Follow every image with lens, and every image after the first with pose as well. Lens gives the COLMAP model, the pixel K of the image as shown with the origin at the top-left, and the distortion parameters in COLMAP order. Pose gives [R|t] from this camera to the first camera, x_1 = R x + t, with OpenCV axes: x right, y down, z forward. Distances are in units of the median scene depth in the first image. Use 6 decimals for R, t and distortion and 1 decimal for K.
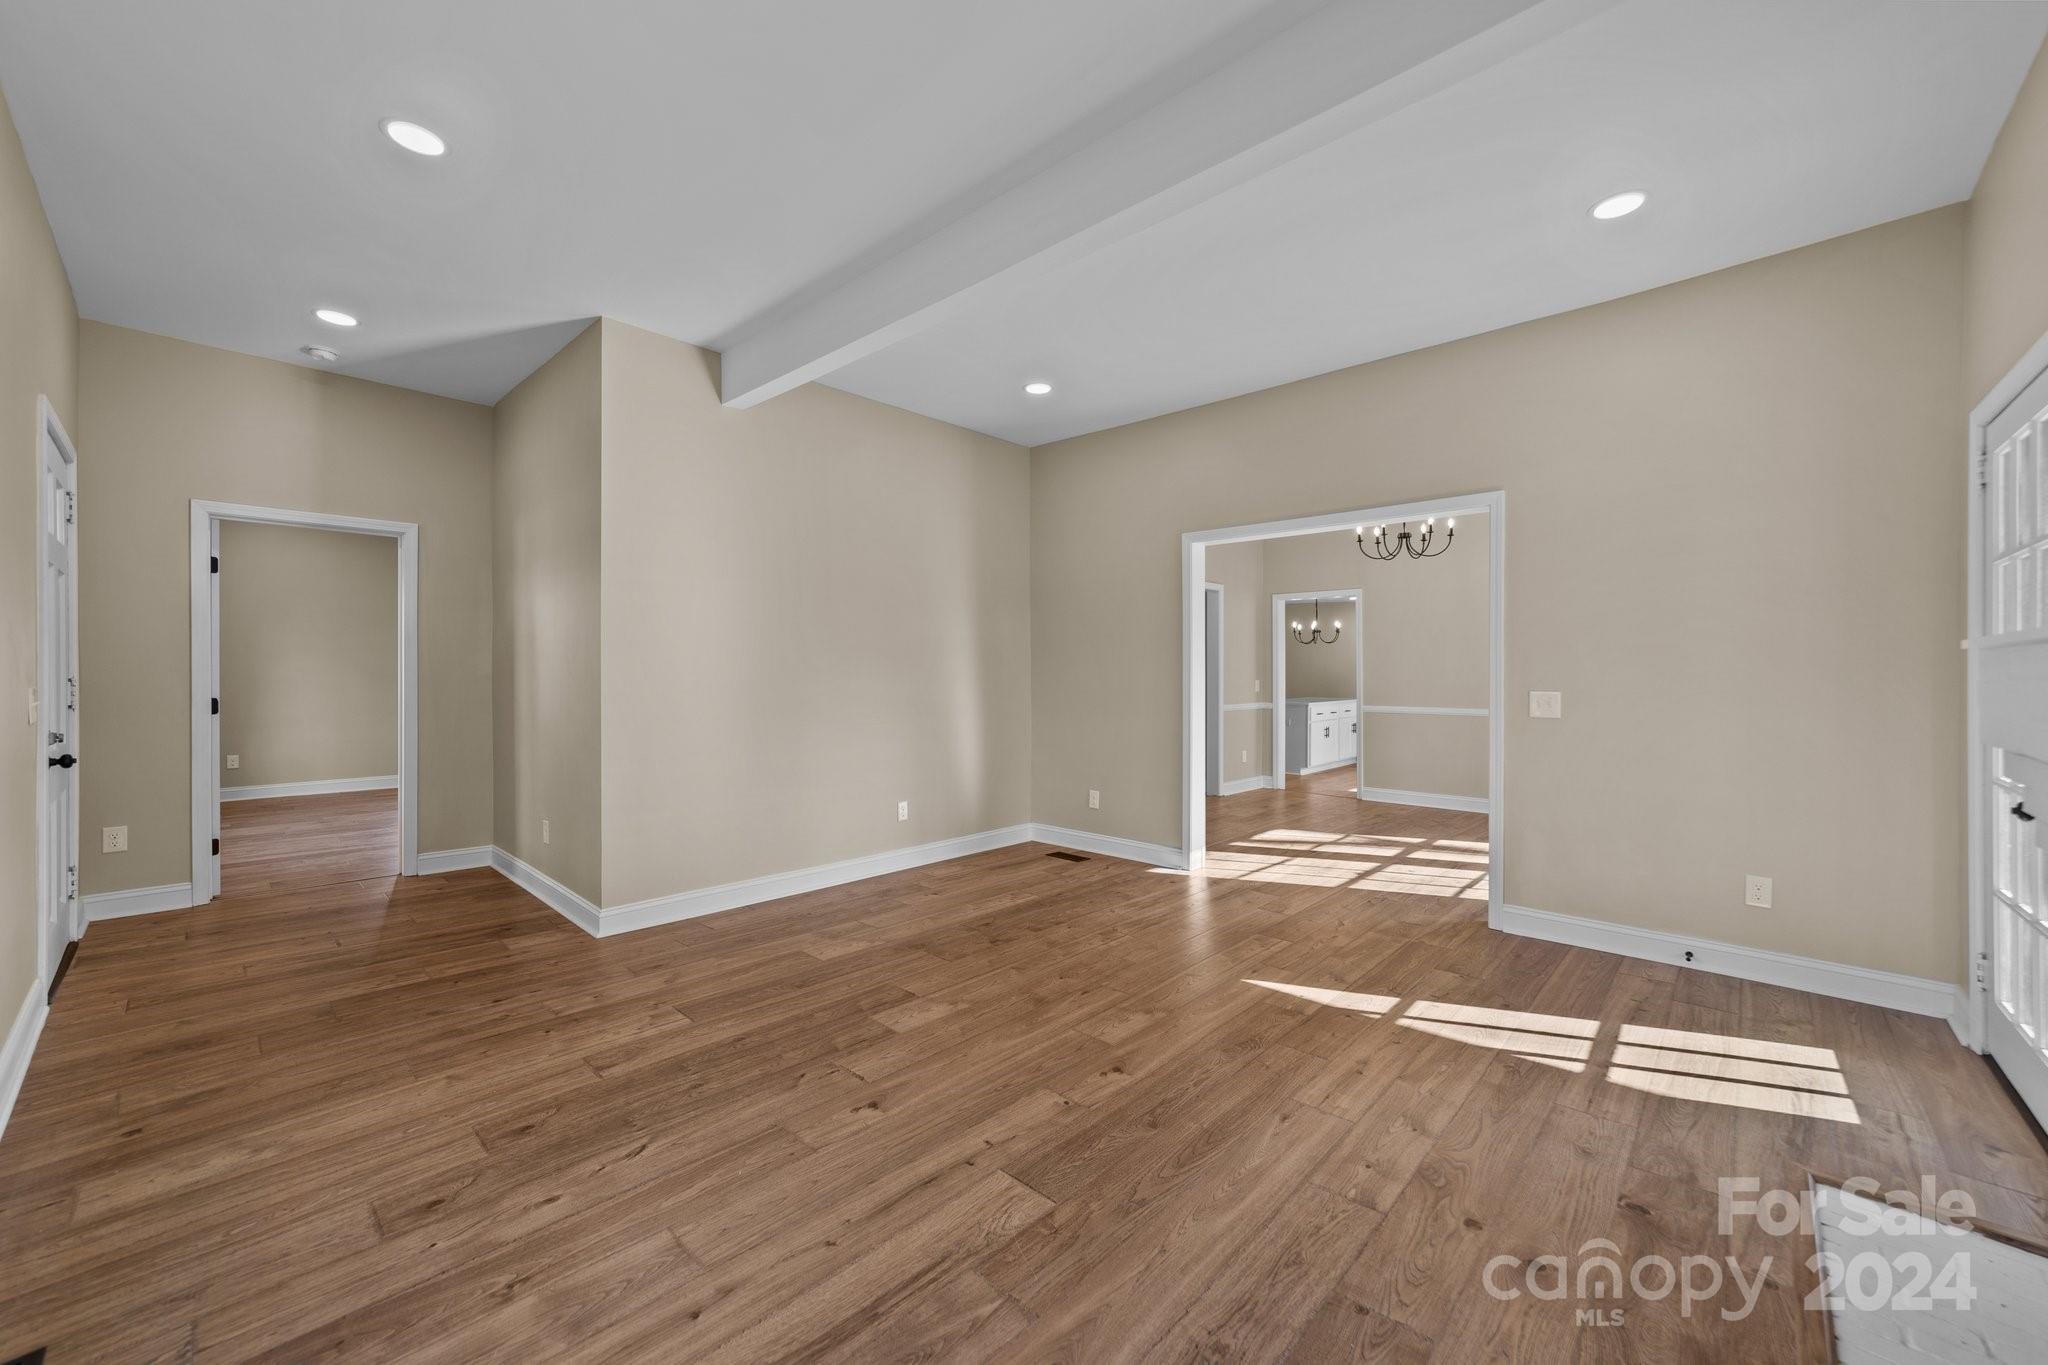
lens RADIAL K [[785.5, 0, 1034.0], [0, 785.5, 677.9], [0, 0, 1]] dist [-0.011400, 0.002131]
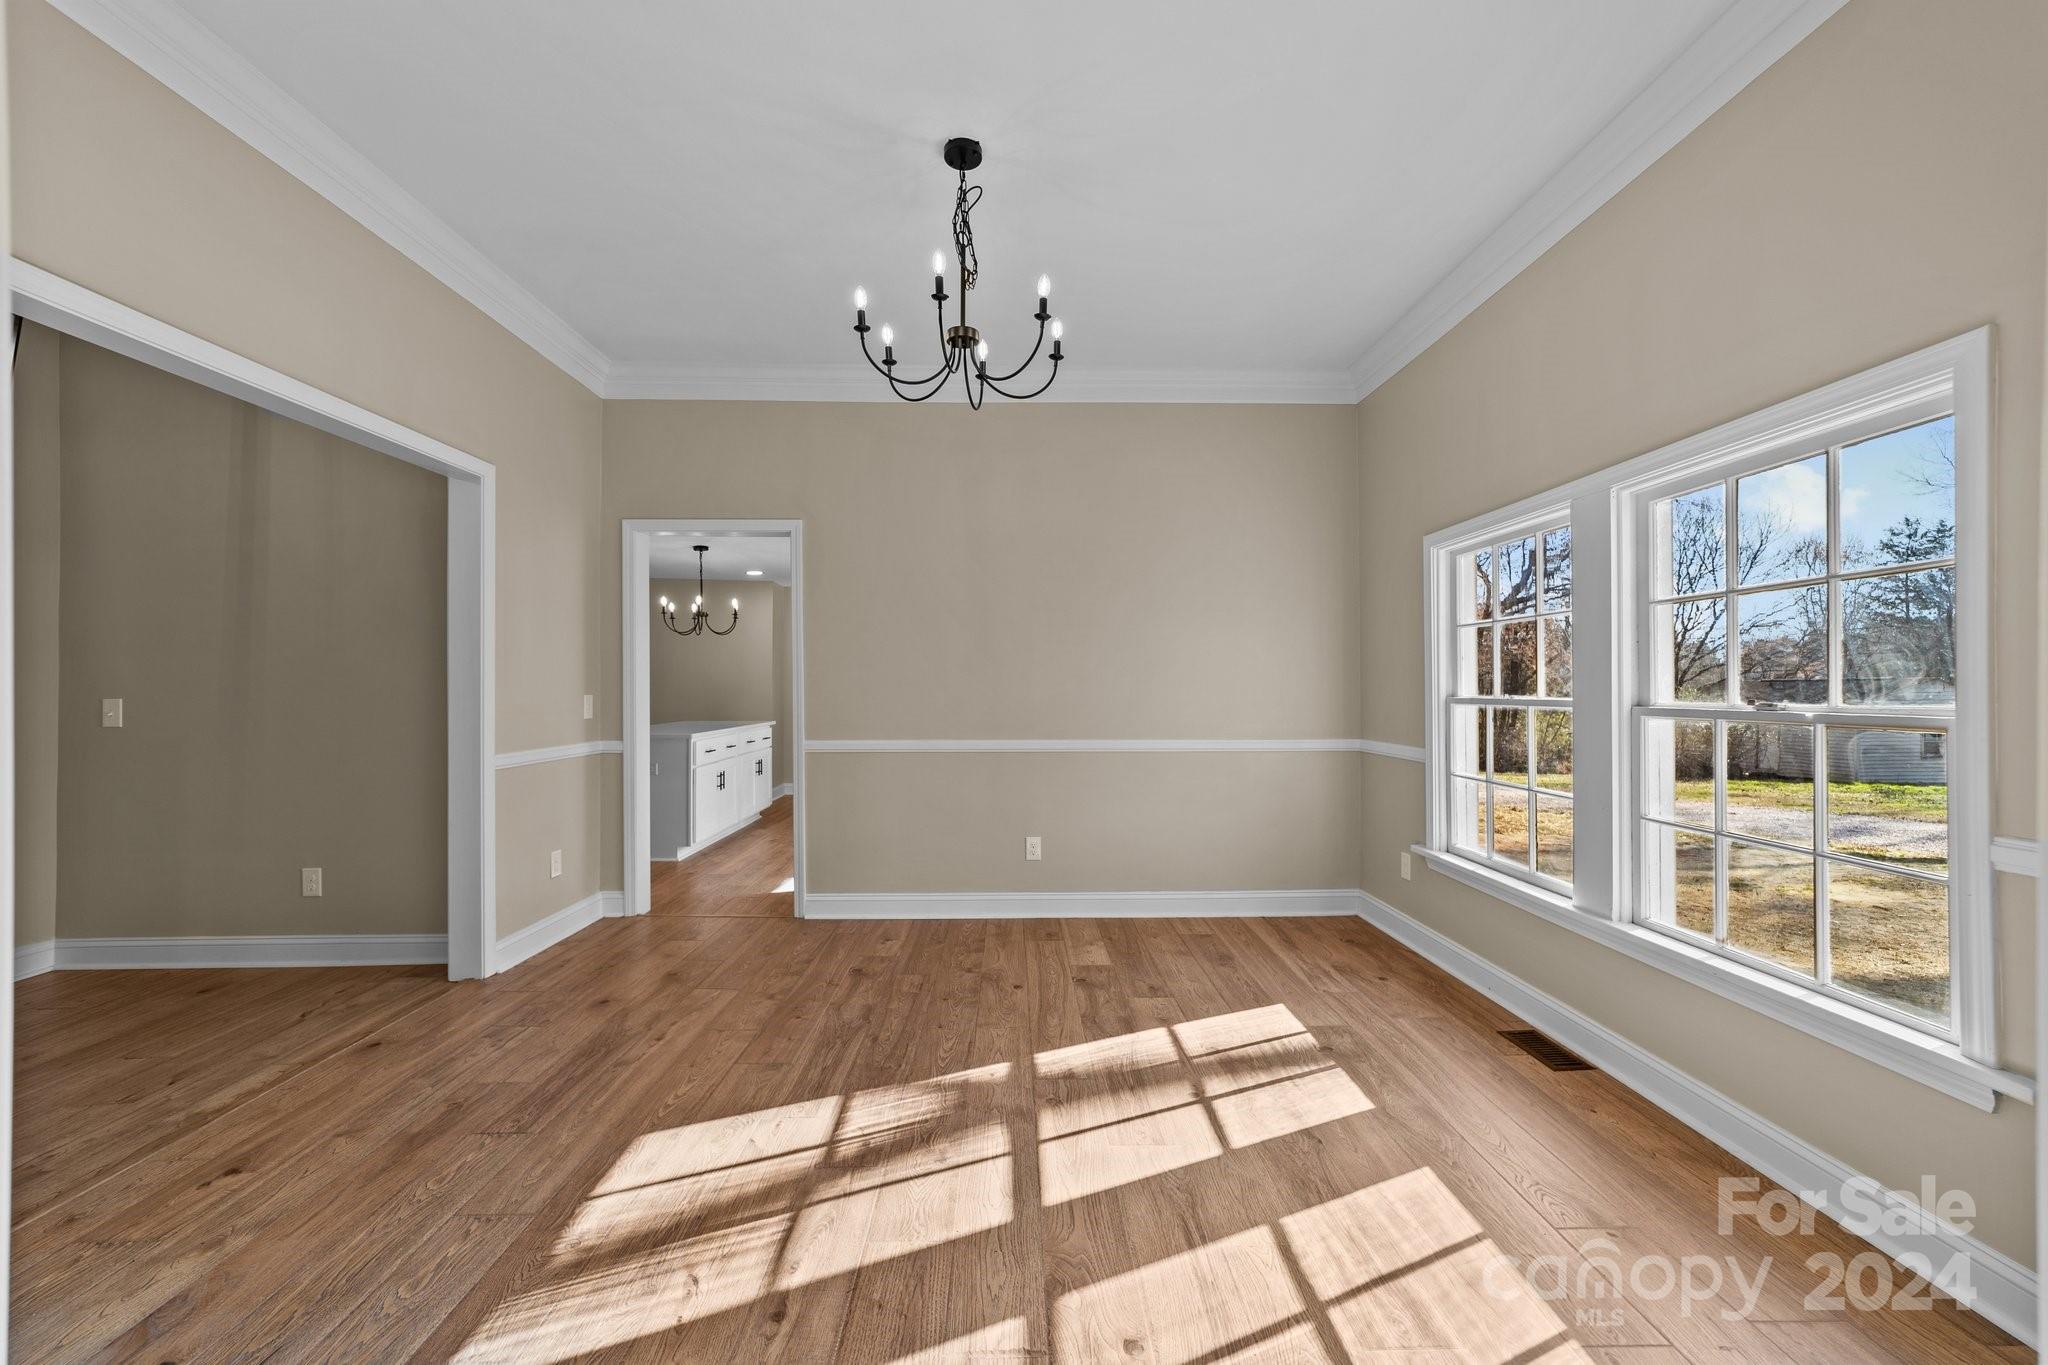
lens RADIAL K [[785.5, 0, 1027.9], [0, 785.5, 684.4], [0, 0, 1]] dist [-0.011400, 0.002131]
pose [[0.719467, 0.001664, 0.694525, 0.420255], [0.005057, 0.999958, -0.007634, 0.006363], [-0.694508, 0.009005, 0.719428, 1.358411]]
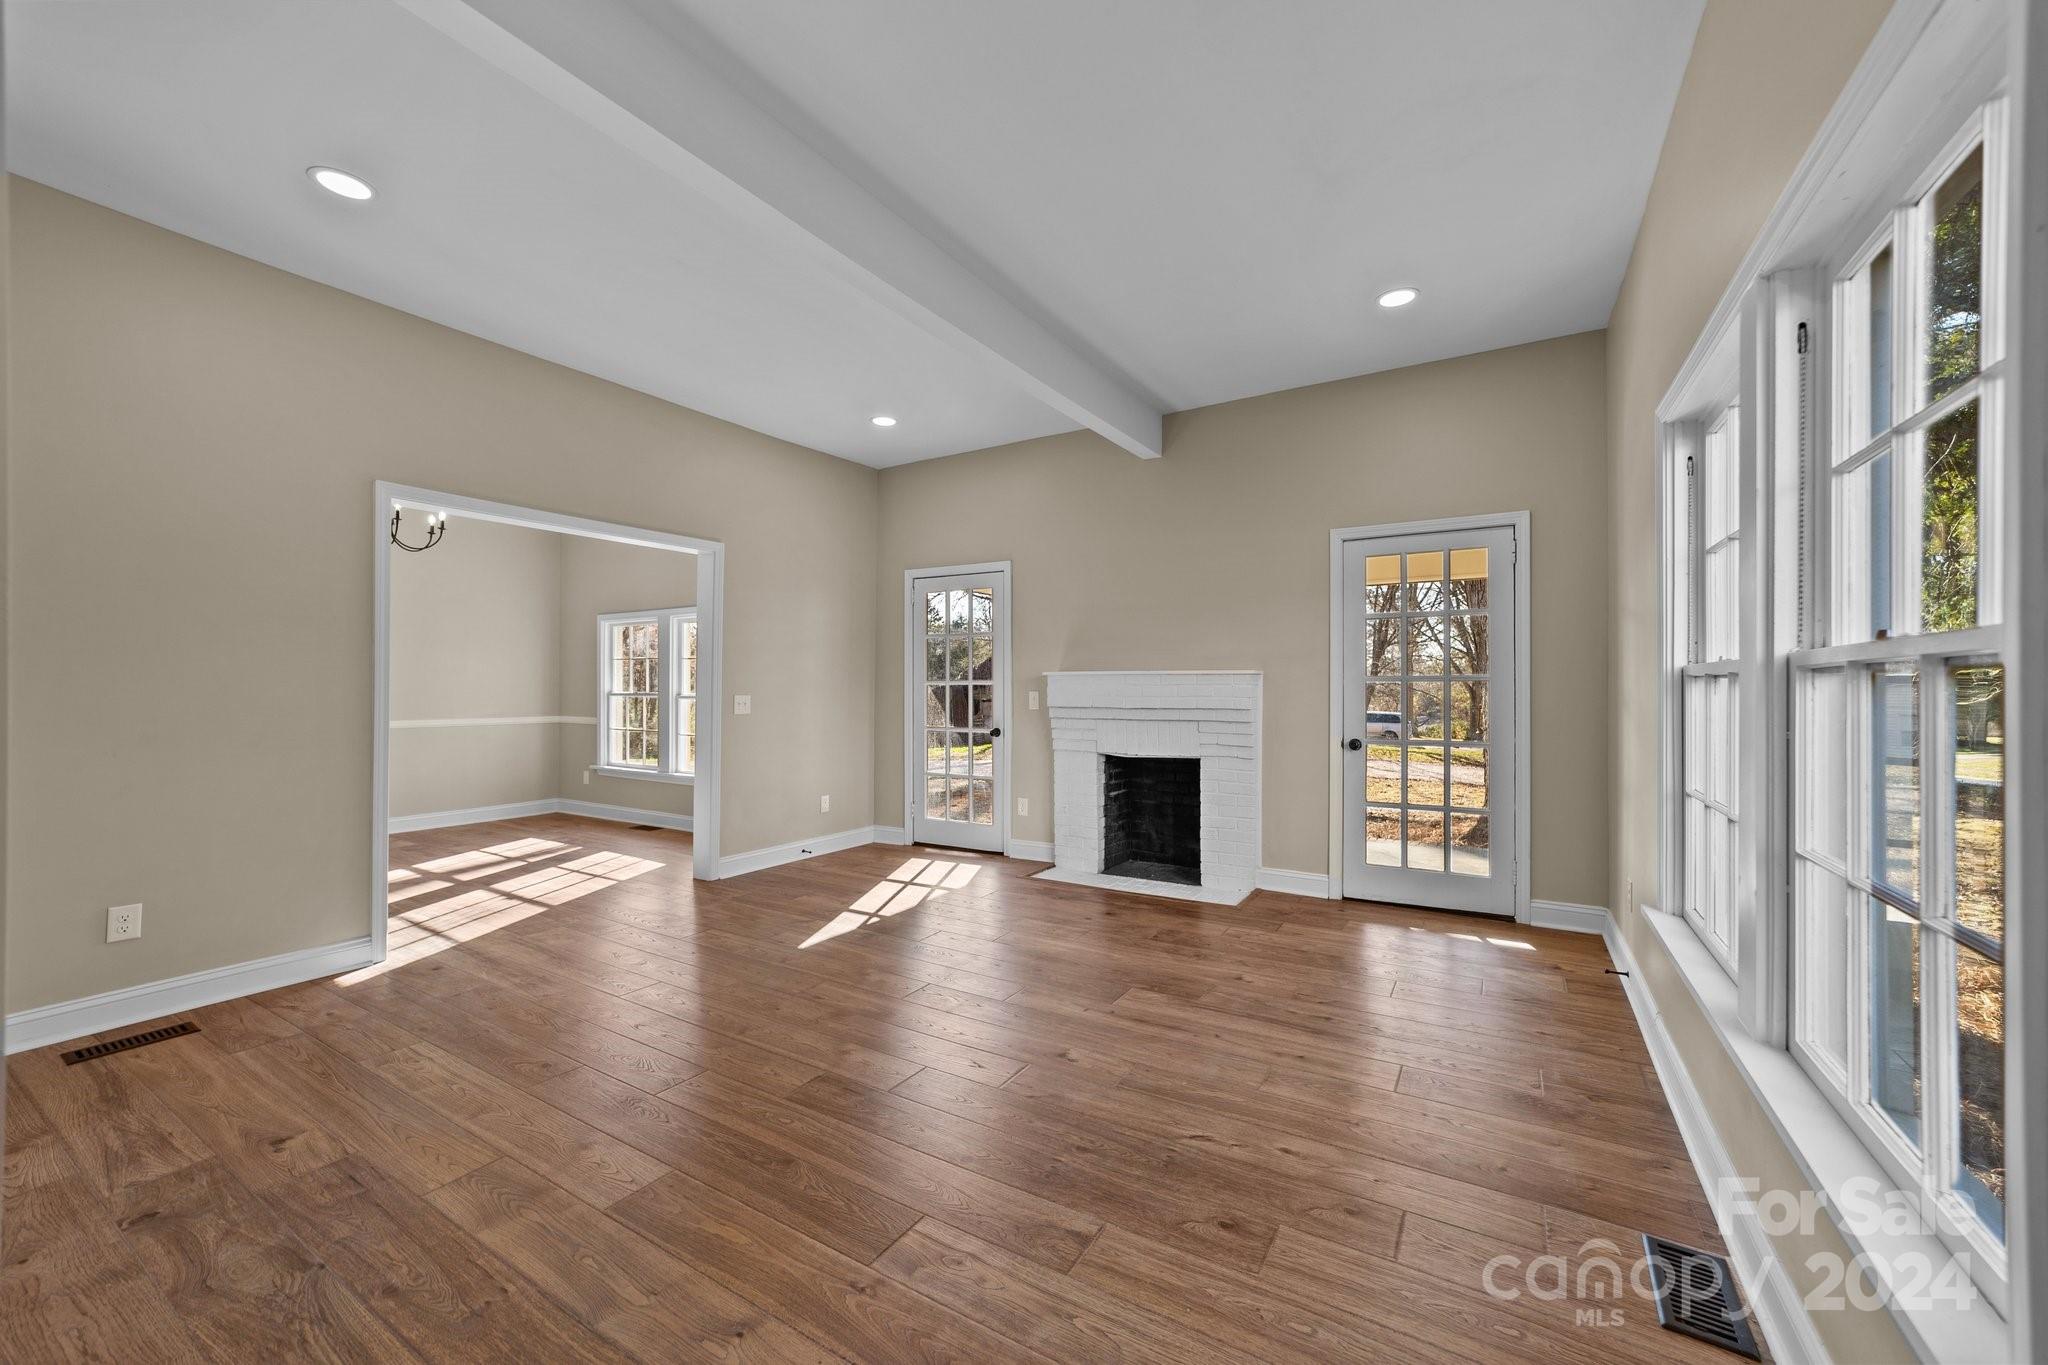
lens RADIAL K [[785.5, 0, 1024.8], [0, 785.5, 686.2], [0, 0, 1]] dist [-0.011400, 0.002131]
pose [[-0.194322, 0.000525, 0.980938, -0.993069], [0.001616, 0.999999, -0.000215, 0.002009], [-0.980937, 0.001543, -0.194322, 0.955659]]
